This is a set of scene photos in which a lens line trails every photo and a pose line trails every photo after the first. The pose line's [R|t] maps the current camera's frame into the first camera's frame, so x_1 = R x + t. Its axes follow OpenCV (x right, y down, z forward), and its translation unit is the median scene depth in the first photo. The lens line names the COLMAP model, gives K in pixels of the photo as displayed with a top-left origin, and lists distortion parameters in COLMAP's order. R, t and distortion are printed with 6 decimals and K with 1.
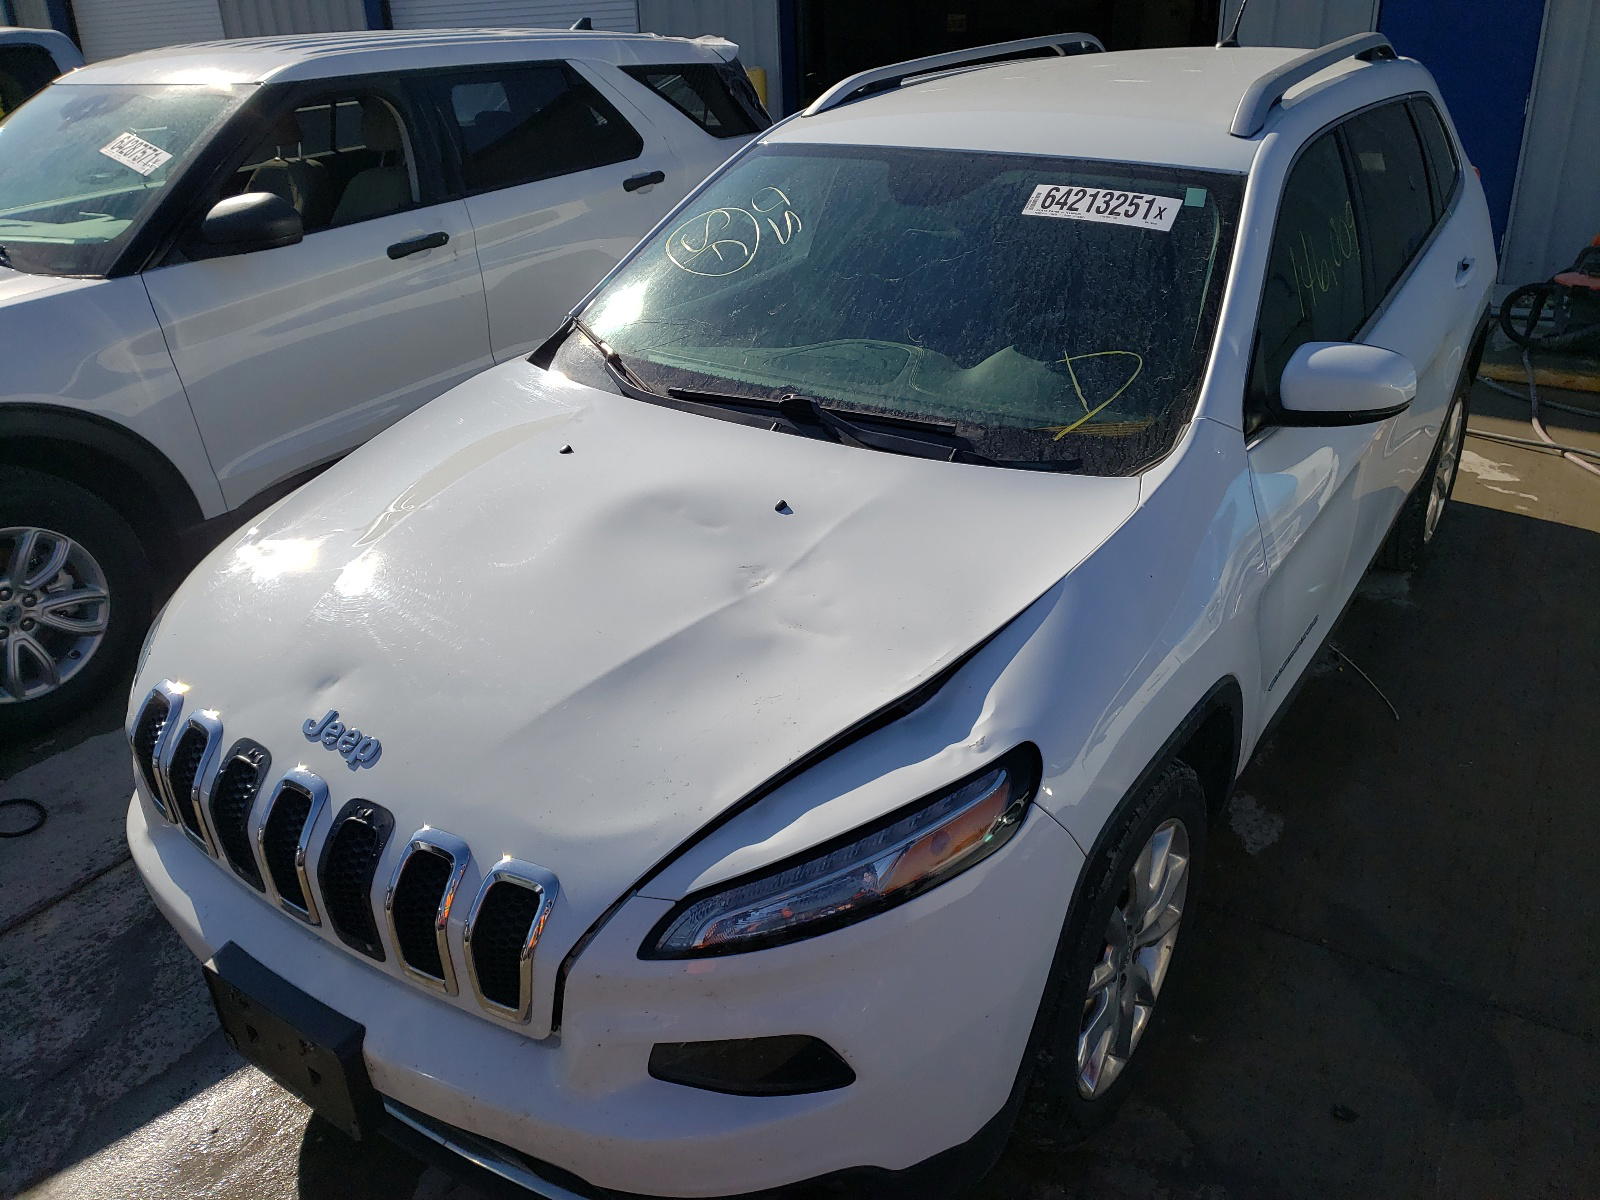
lens RADIAL K [[1232.8, 0, 799.8], [0, 1232.8, 562.0], [0, 0, 1]] dist [0.001704, 0.001493]
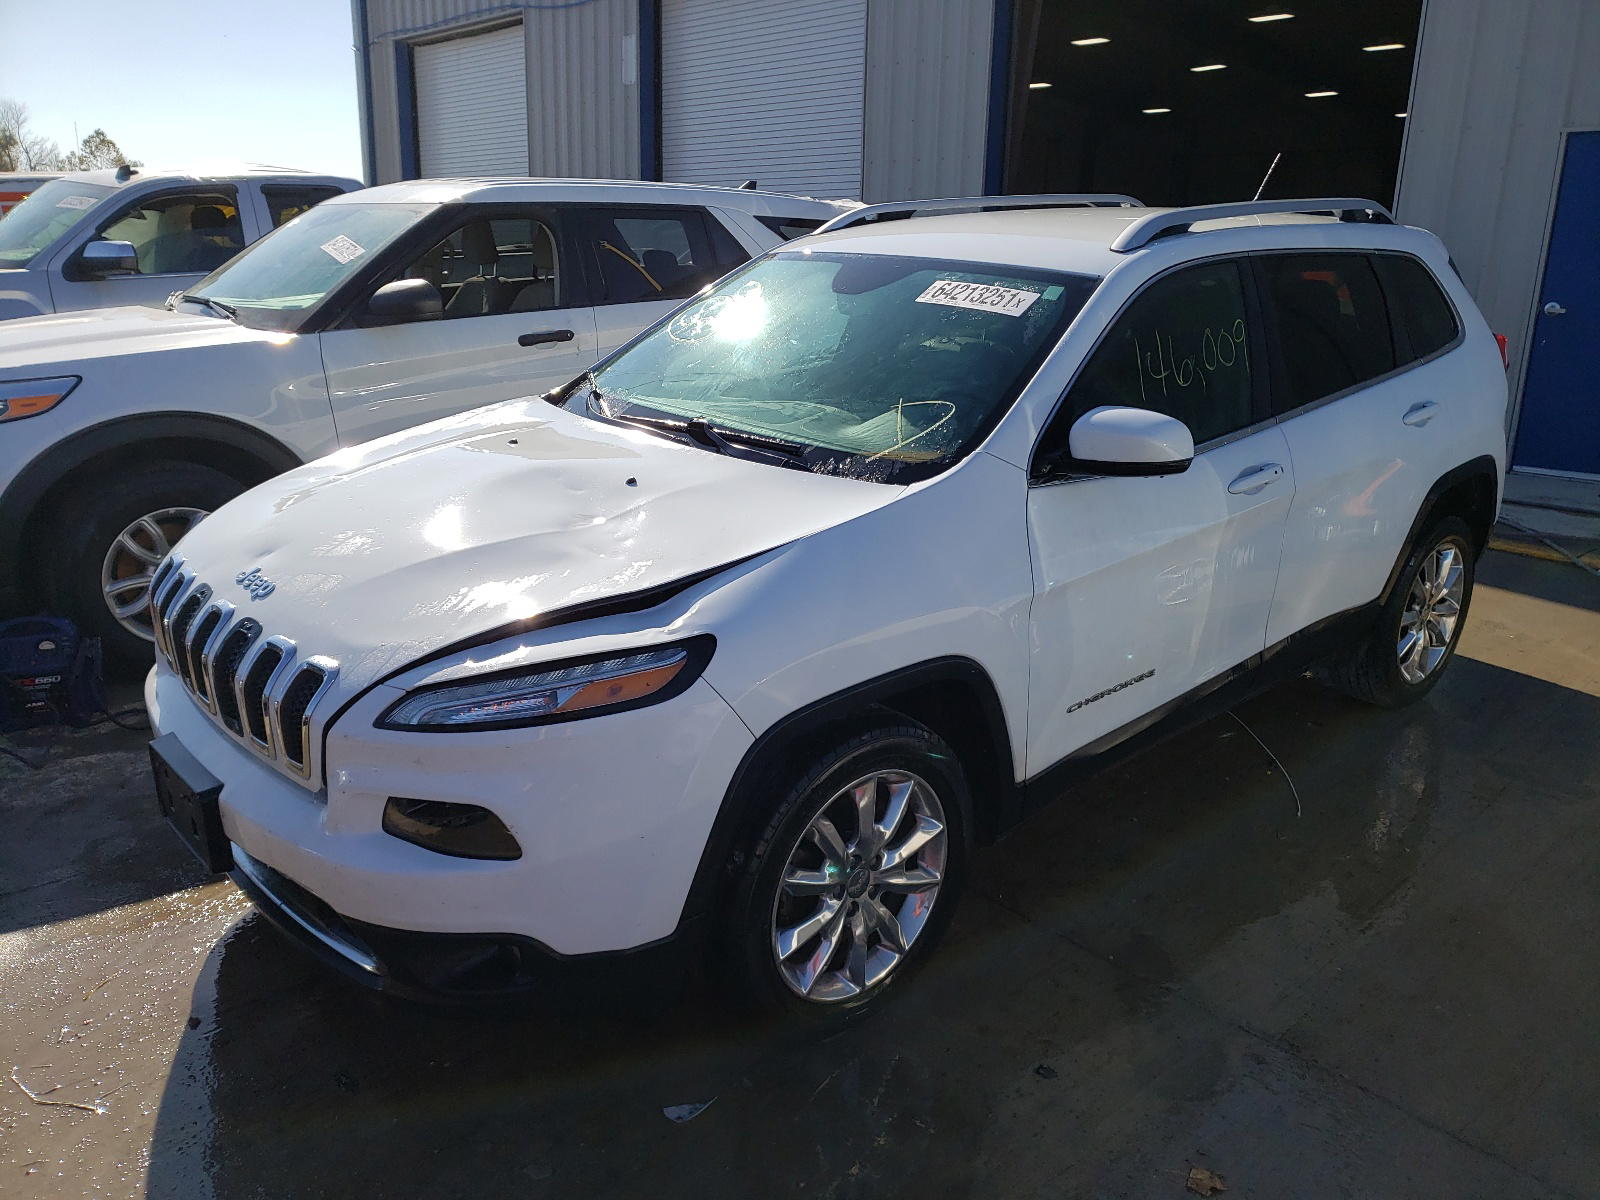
lens RADIAL K [[1208.7, 0, 800.0], [0, 1208.7, 600.0], [0, 0, 1]] dist [-0.005161, -0.003122]
pose [[0.973423, 0.114571, -0.198296, 0.349738], [-0.136898, 0.985239, -0.102775, 0.151596], [0.183594, 0.127190, 0.974739, -0.150691]]
